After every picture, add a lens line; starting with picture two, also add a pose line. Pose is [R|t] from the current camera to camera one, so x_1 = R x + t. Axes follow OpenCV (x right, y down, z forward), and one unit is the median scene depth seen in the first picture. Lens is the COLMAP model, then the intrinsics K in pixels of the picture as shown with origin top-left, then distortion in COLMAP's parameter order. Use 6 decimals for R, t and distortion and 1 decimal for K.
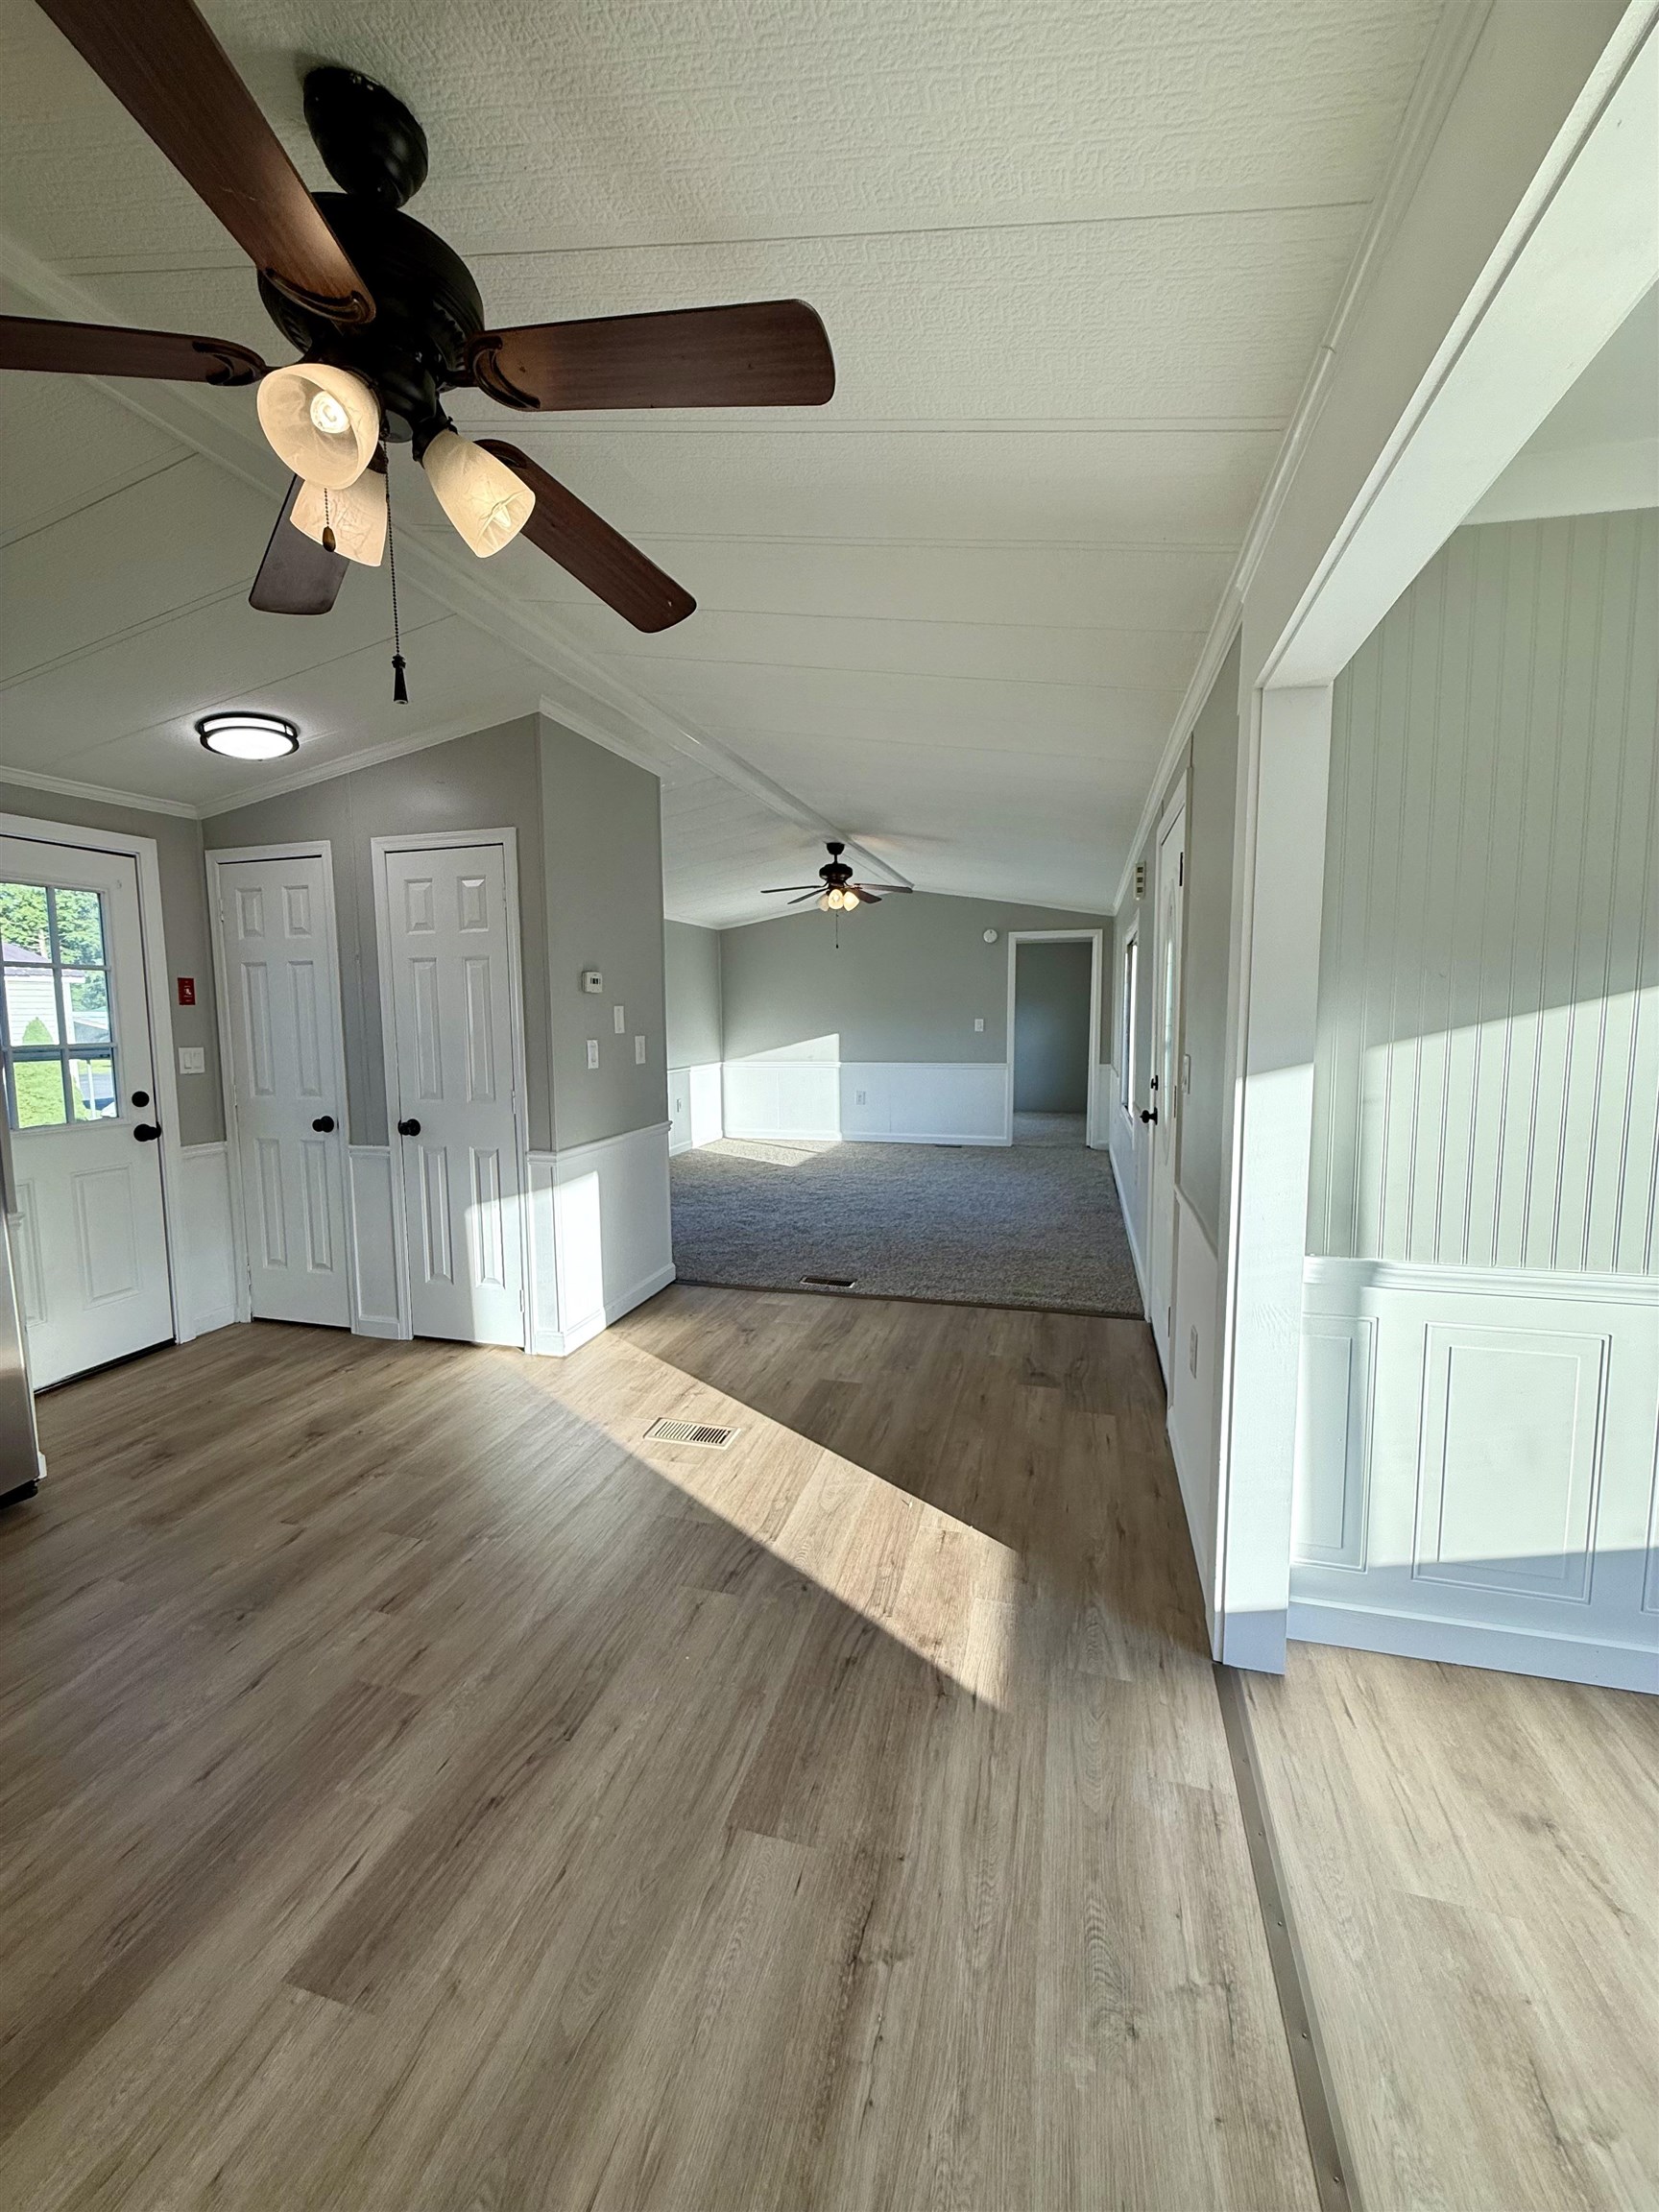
lens RADIAL K [[878.5, 0, 829.1], [0, 878.5, 1099.4], [0, 0, 1]] dist [0.000830, -0.000498]
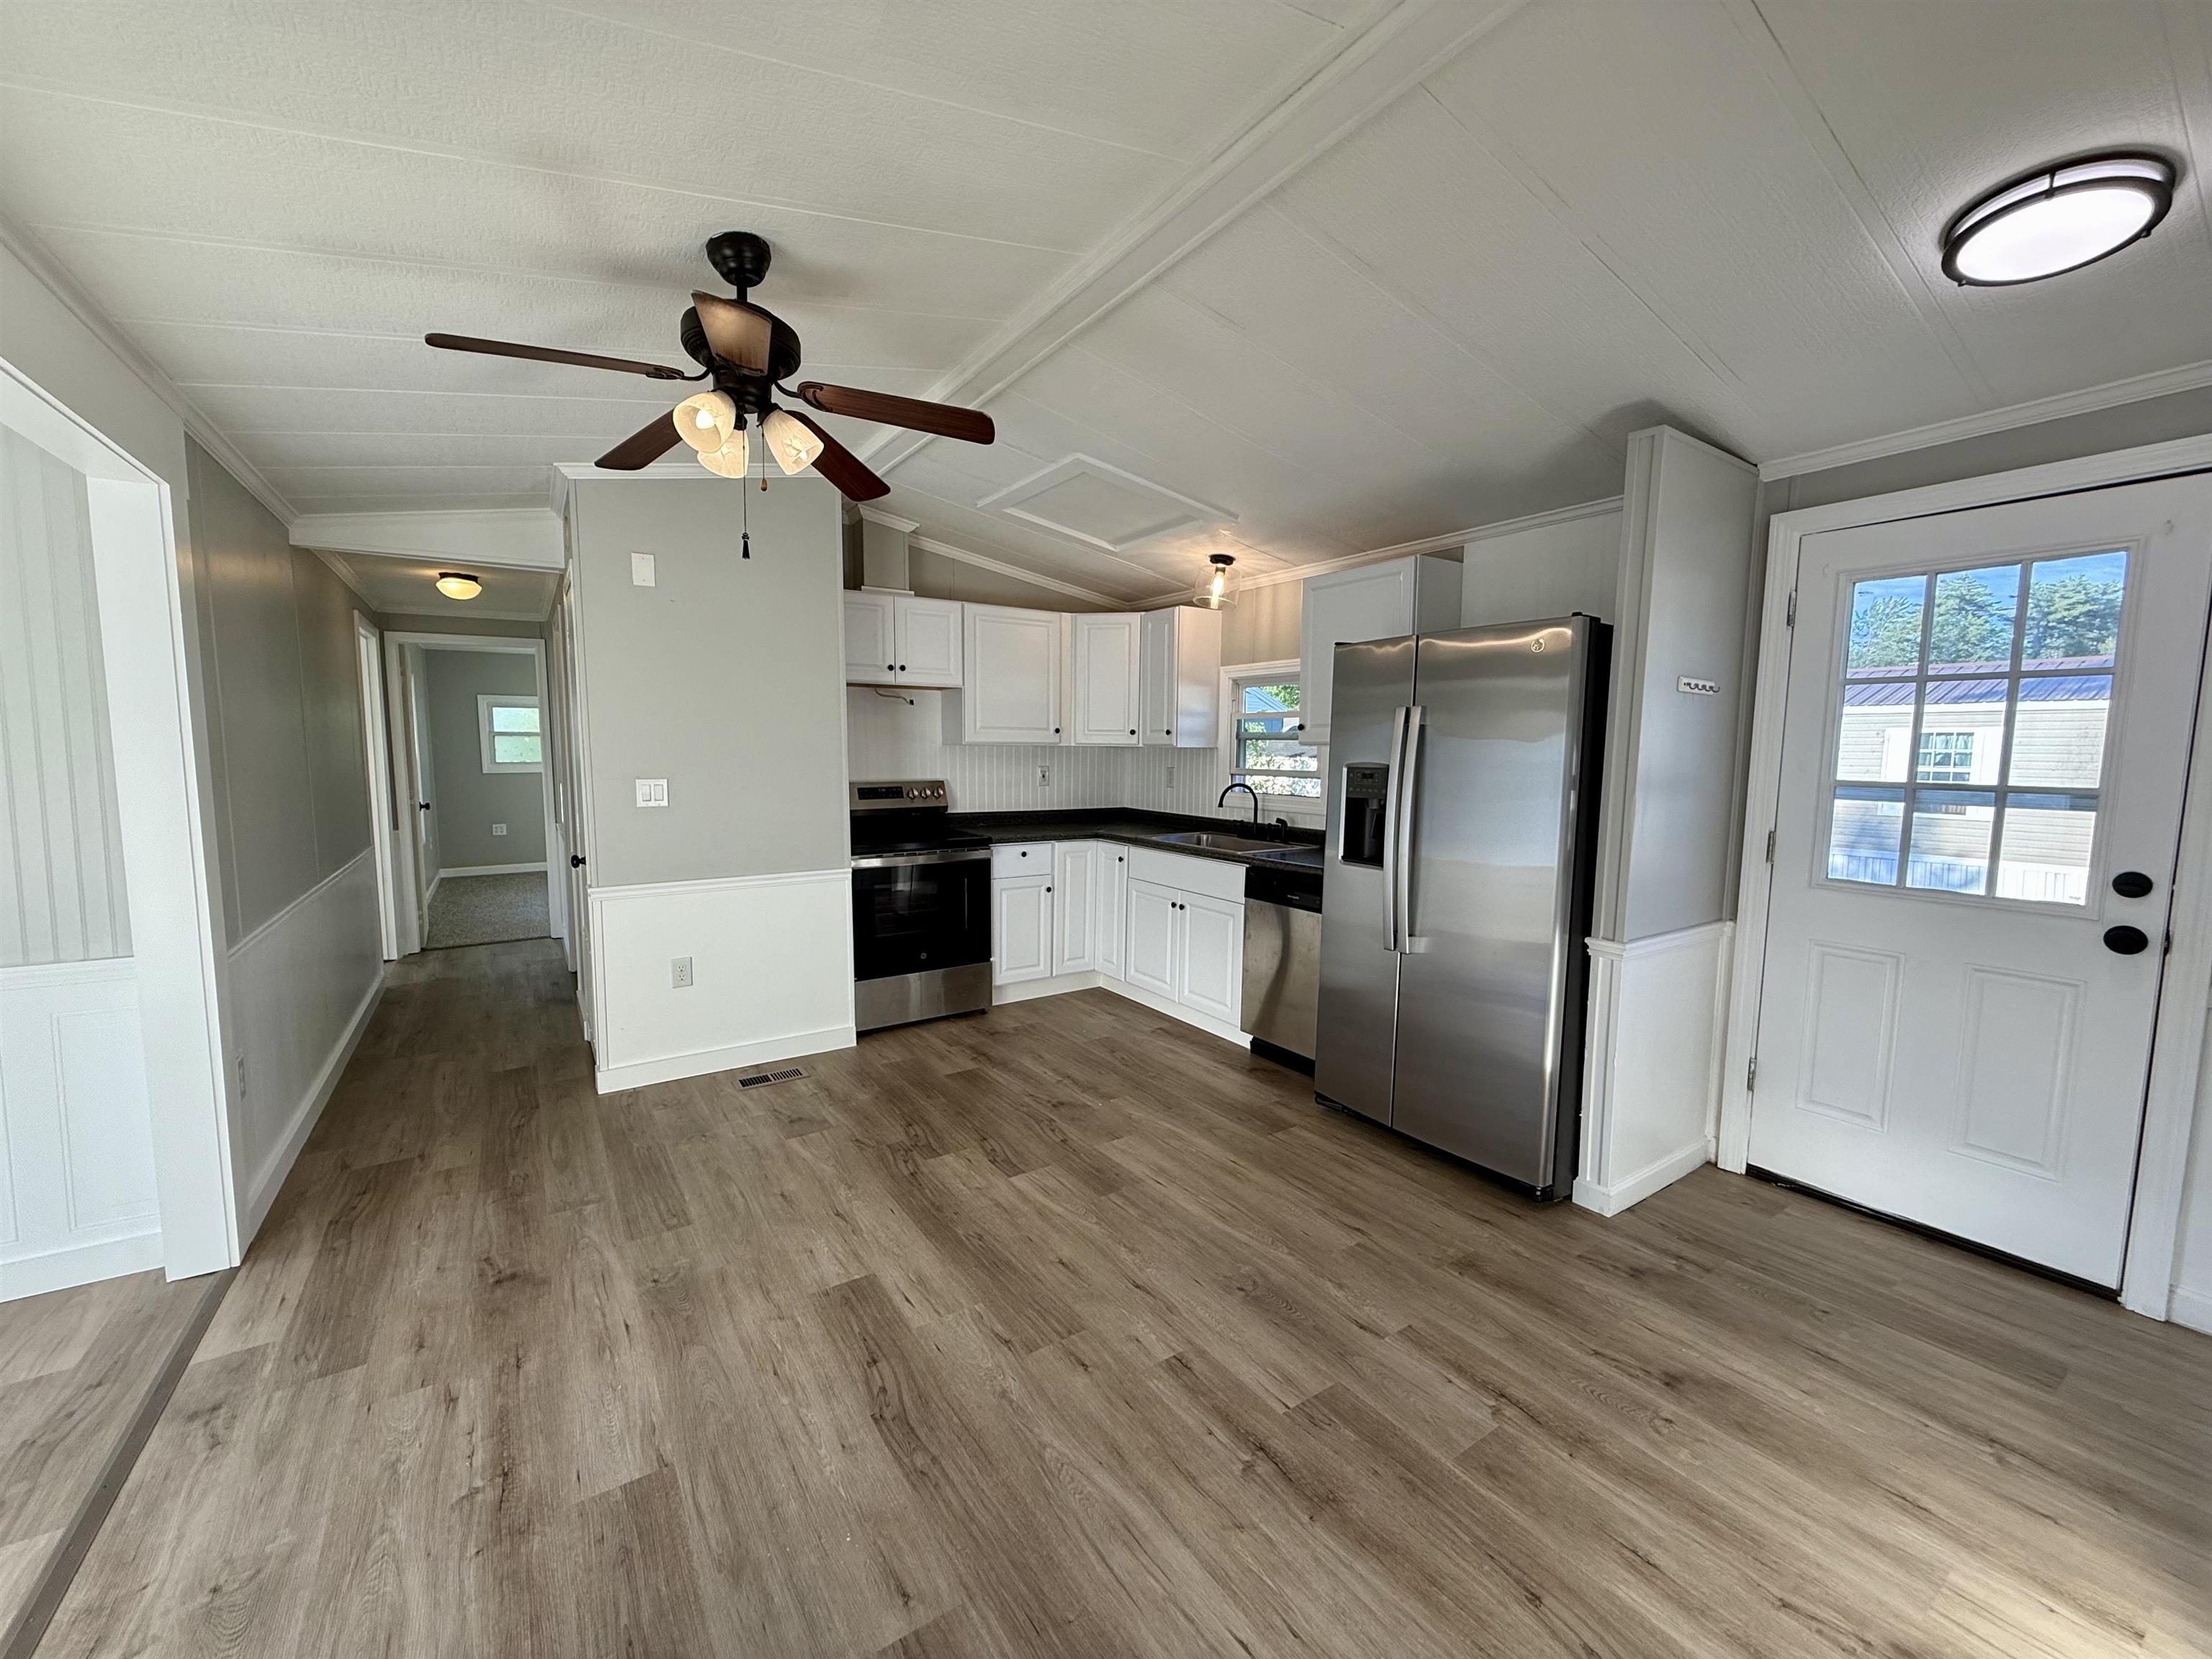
lens RADIAL K [[878.5, 0, 1096.6], [0, 878.5, 831.0], [0, 0, 1]] dist [0.000830, -0.000498]
pose [[-0.654956, 0.074907, -0.751945, 0.173307], [-0.079907, 0.982630, 0.167488, -0.105976], [0.751430, 0.169783, -0.637594, 1.118555]]
